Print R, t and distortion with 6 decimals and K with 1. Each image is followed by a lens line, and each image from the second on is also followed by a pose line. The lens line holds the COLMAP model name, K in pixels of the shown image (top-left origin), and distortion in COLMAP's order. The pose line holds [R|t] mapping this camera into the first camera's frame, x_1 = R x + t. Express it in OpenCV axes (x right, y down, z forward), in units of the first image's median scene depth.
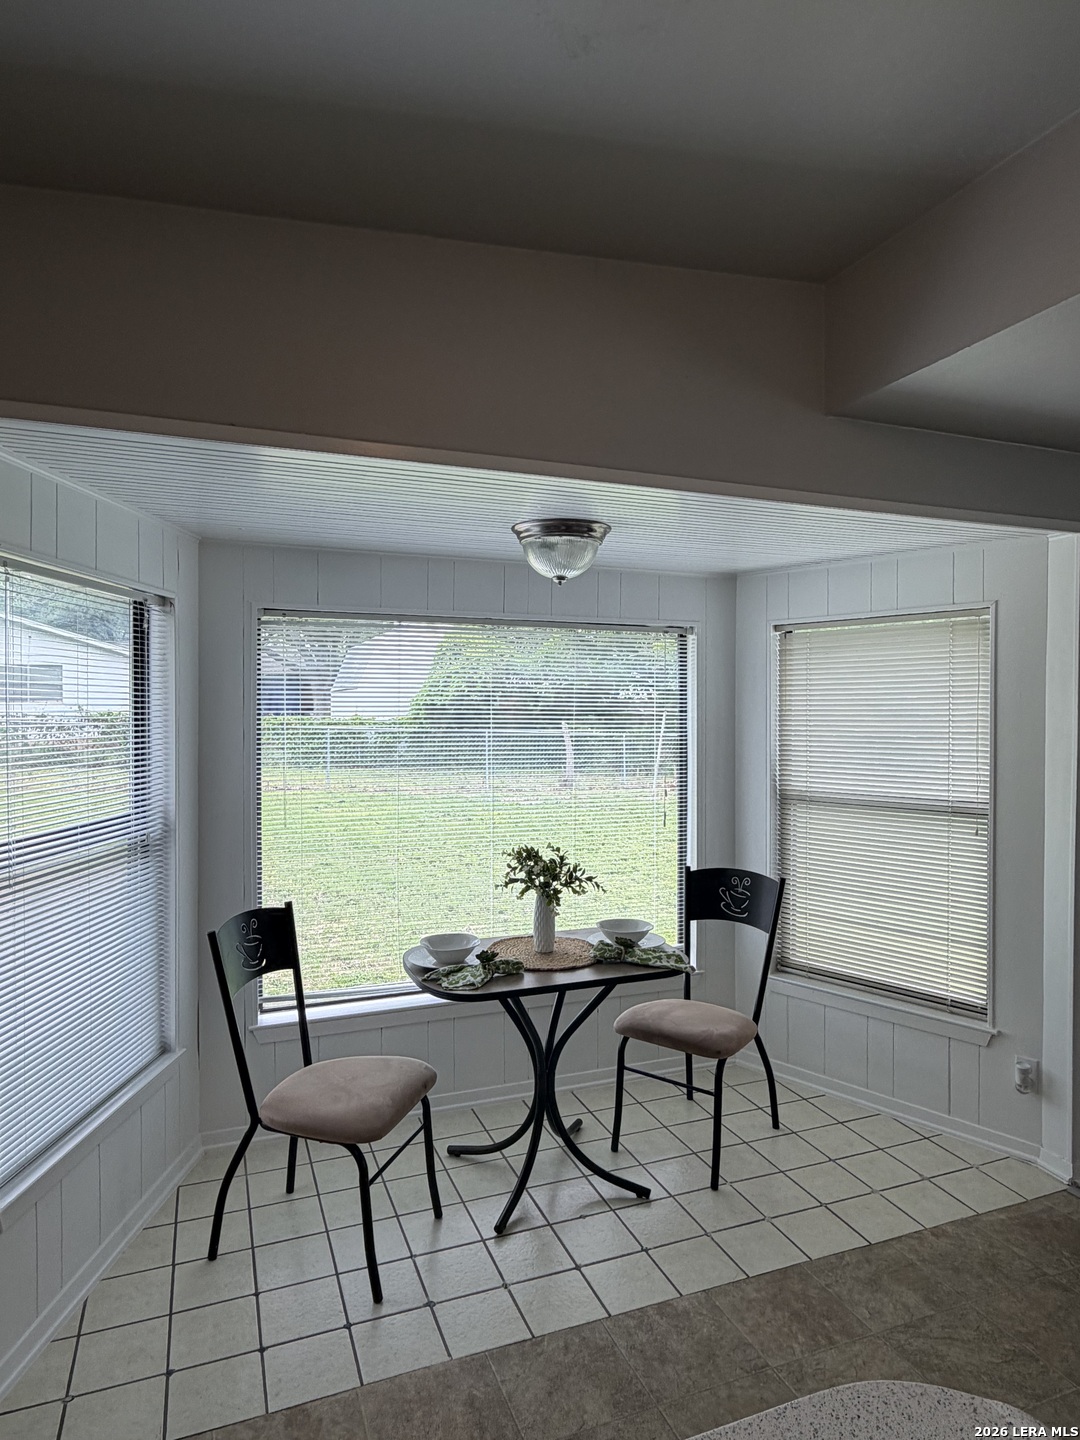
lens RADIAL K [[861.2, 0, 540.0], [0, 861.2, 720.0], [0, 0, 1]] dist [-0.003317, -0.000438]
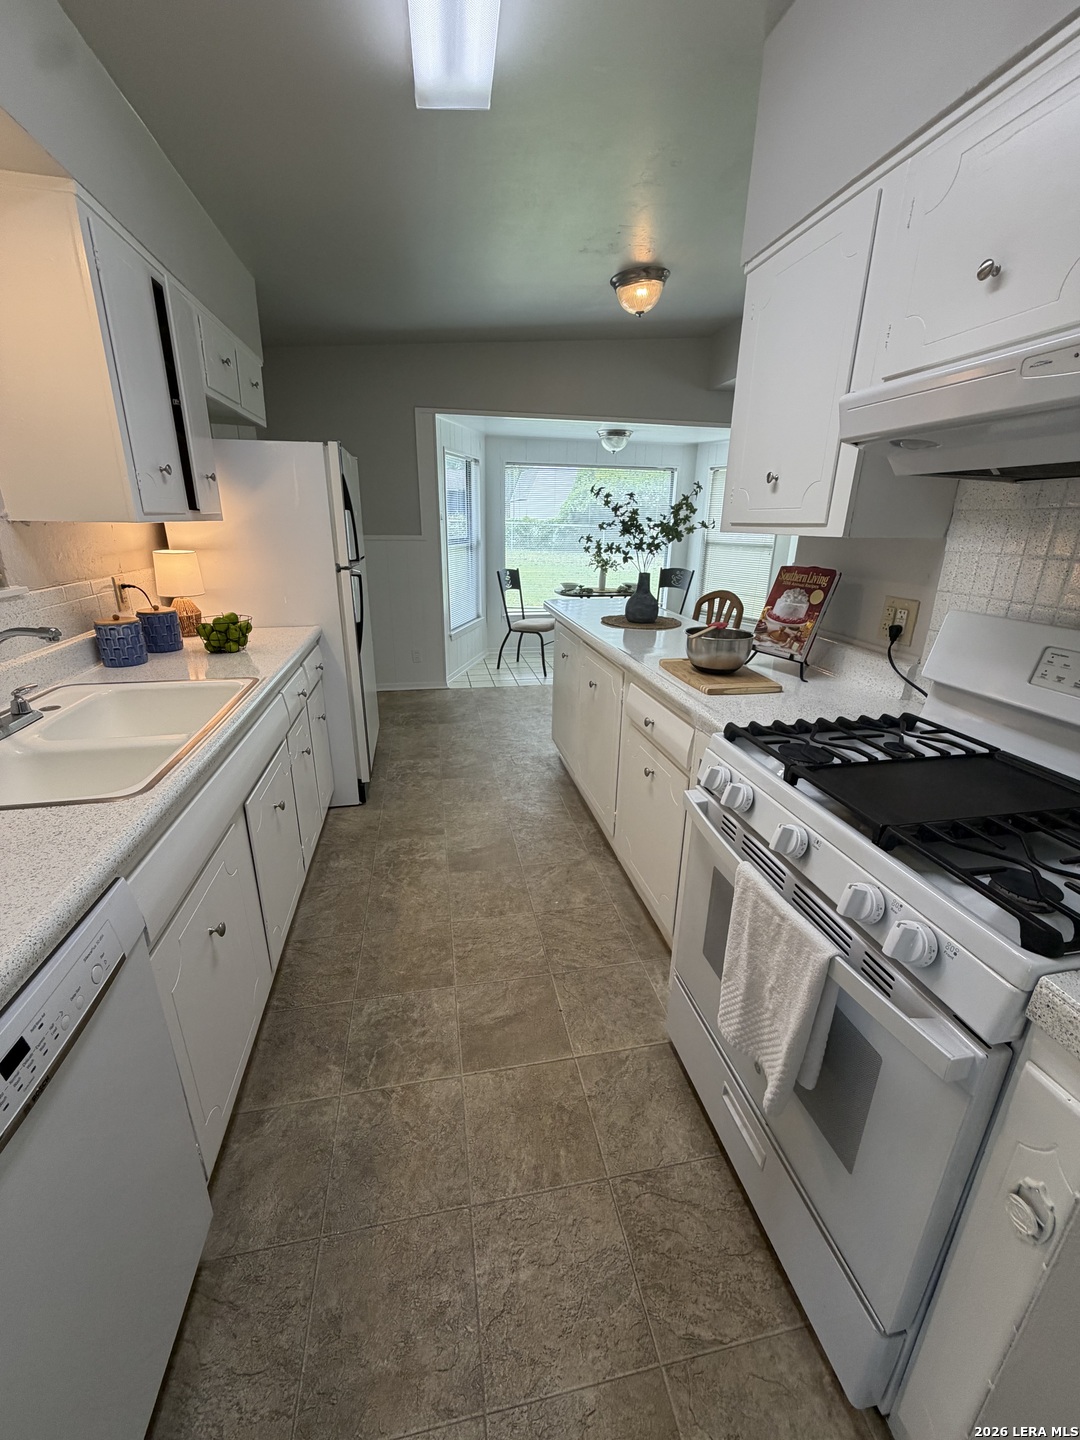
lens RADIAL K [[587.7, 0, 540.0], [0, 587.7, 720.0], [0, 0, 1]] dist [-0.000454, 0.000005]
pose [[0.983371, 0.072989, -0.166296, 0.169853], [-0.016788, 0.948297, 0.316941, 0.059682], [0.180831, -0.308879, 0.933753, -1.088133]]
